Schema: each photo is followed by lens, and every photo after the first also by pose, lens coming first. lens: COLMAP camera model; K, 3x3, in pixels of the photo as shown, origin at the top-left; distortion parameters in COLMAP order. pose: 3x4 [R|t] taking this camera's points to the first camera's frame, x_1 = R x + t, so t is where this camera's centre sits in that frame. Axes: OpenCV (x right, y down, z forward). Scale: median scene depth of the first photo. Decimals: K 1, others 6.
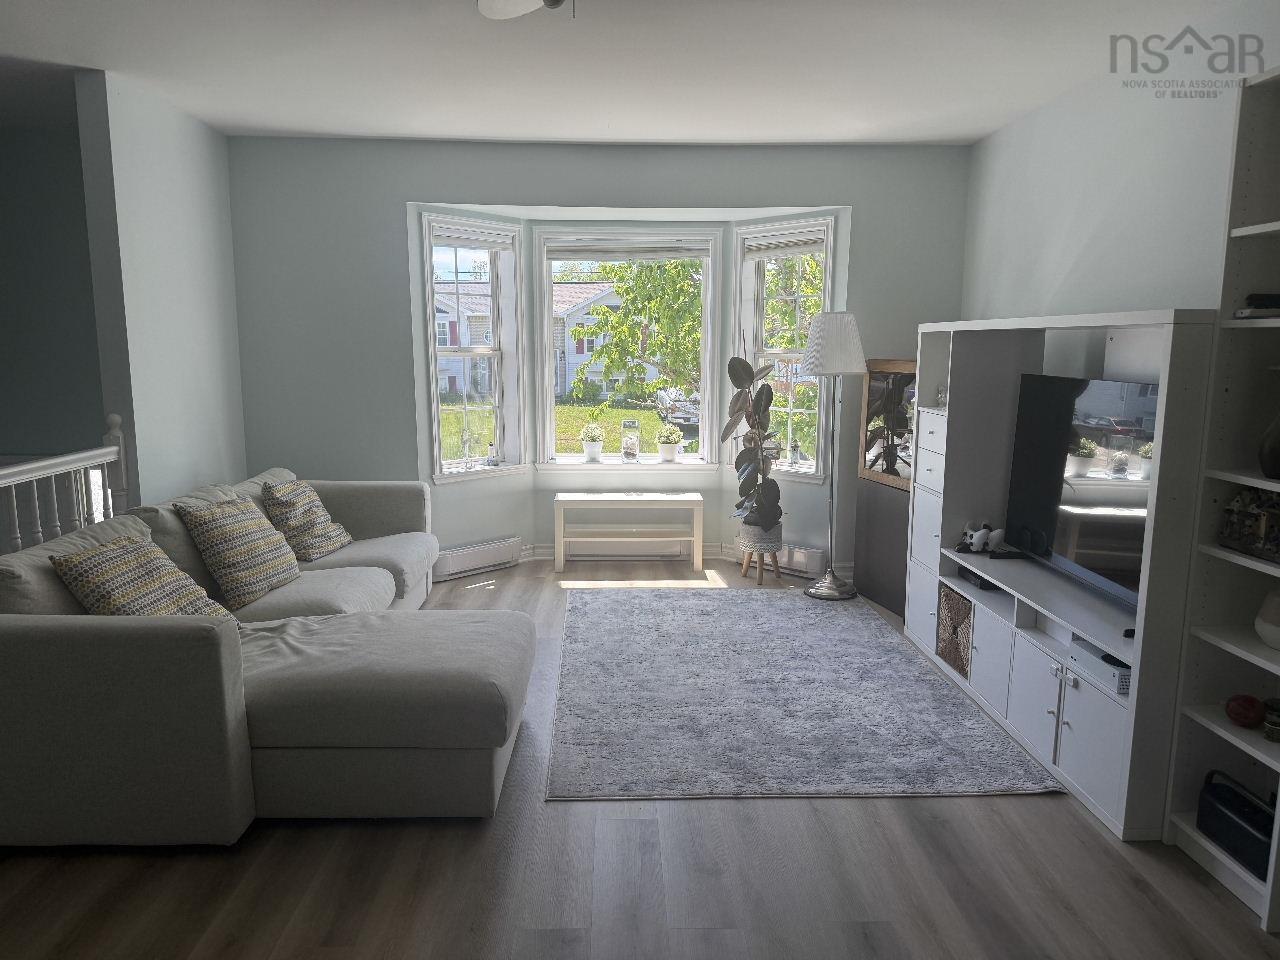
lens RADIAL K [[887.3, 0, 649.7], [0, 887.3, 489.0], [0, 0, 1]] dist [0.063882, -0.085359]
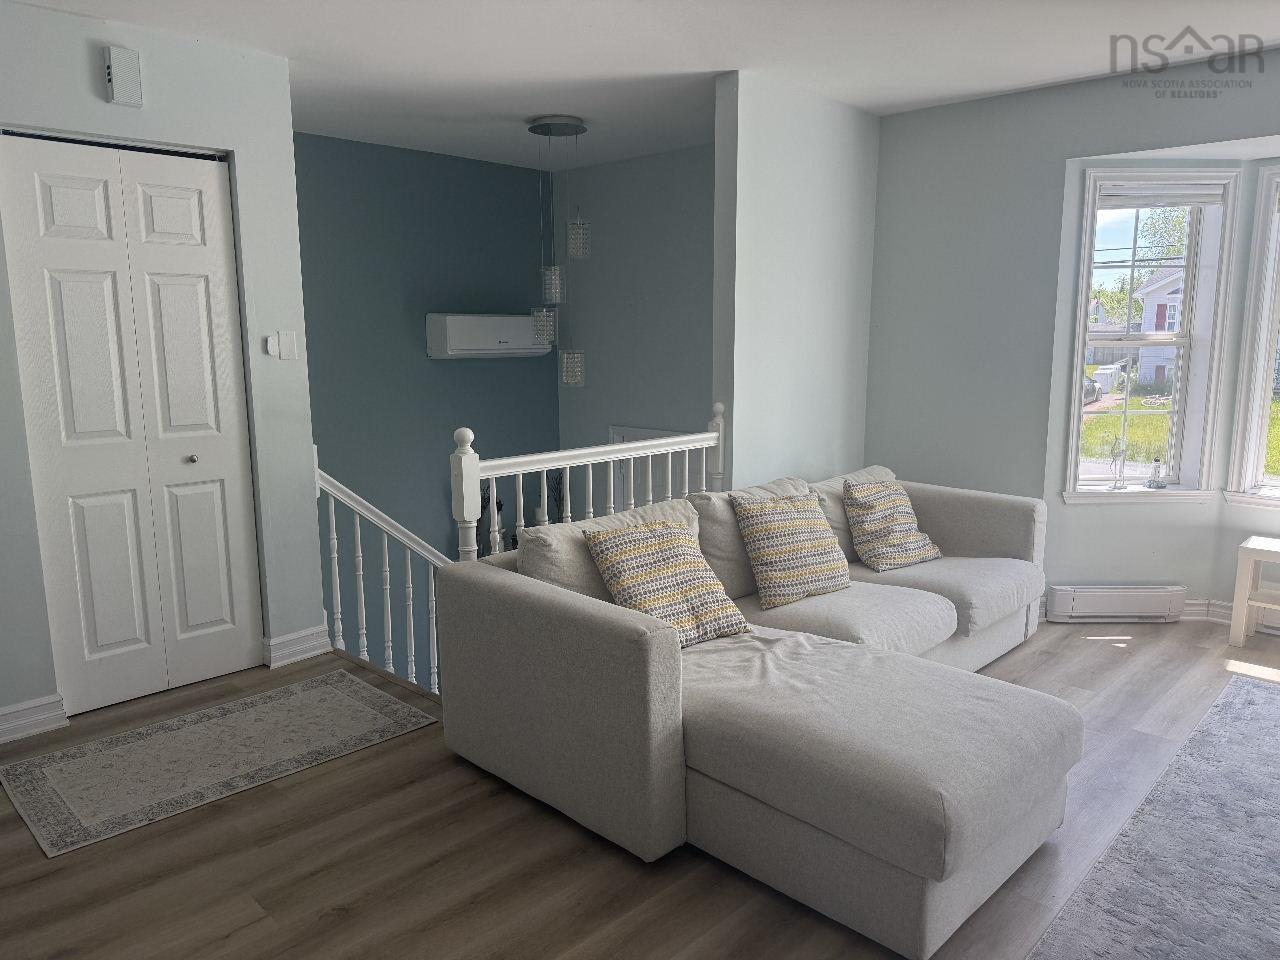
lens RADIAL K [[887.3, 0, 646.3], [0, 887.3, 476.1], [0, 0, 1]] dist [0.063882, -0.085359]
pose [[0.684697, 0.107120, -0.720913, 0.098653], [-0.108283, 0.993114, 0.044722, -0.029273], [0.720739, 0.047441, 0.691581, 0.182008]]
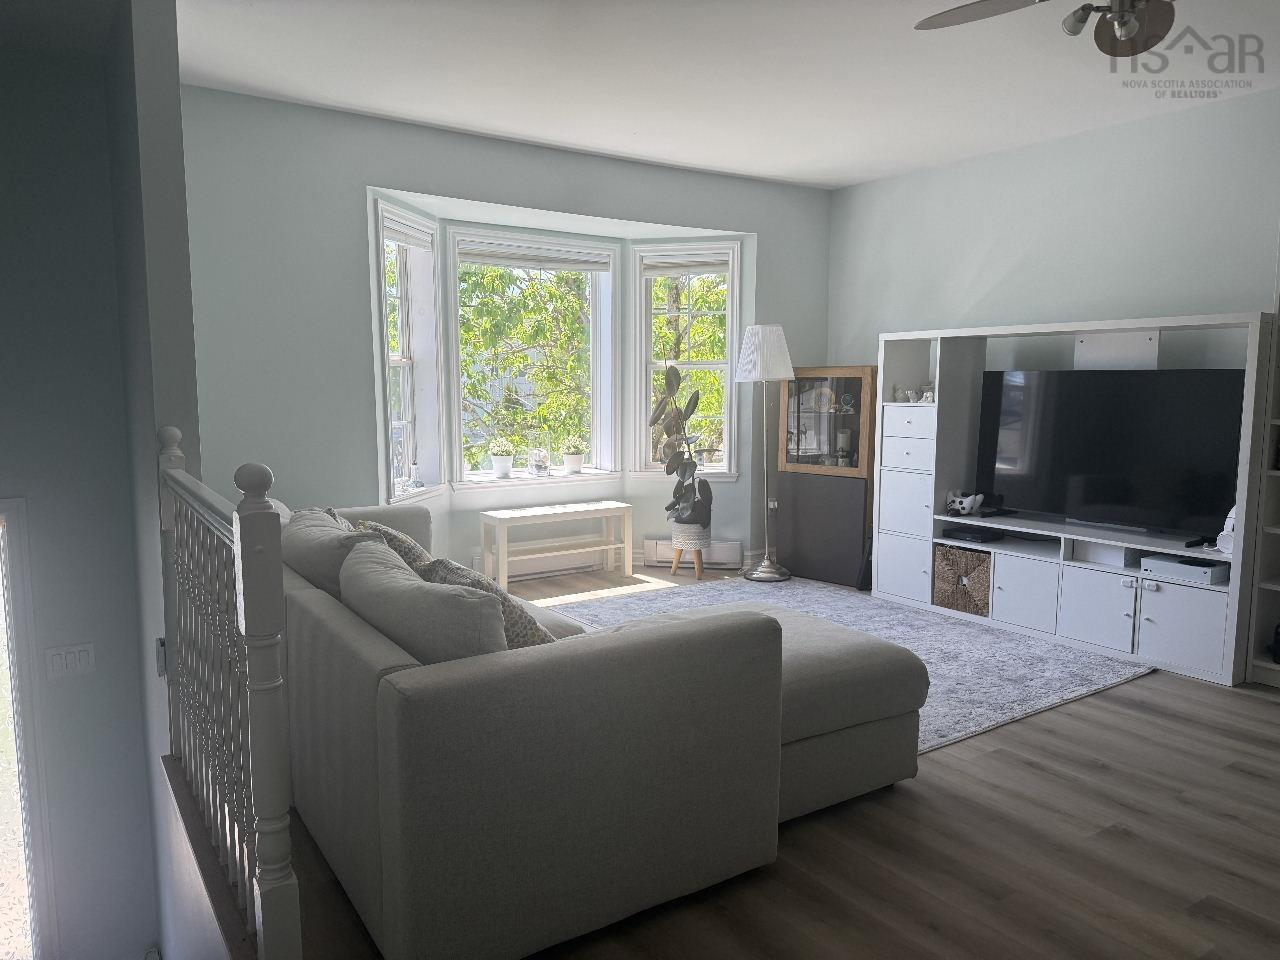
lens RADIAL K [[887.3, 0, 651.1], [0, 887.3, 477.7], [0, 0, 1]] dist [0.063882, -0.085359]
pose [[0.849598, -0.061468, 0.523837, -0.563008], [0.089037, 0.995647, -0.027575, 0.012686], [-0.519861, 0.070068, 0.851372, 0.145021]]
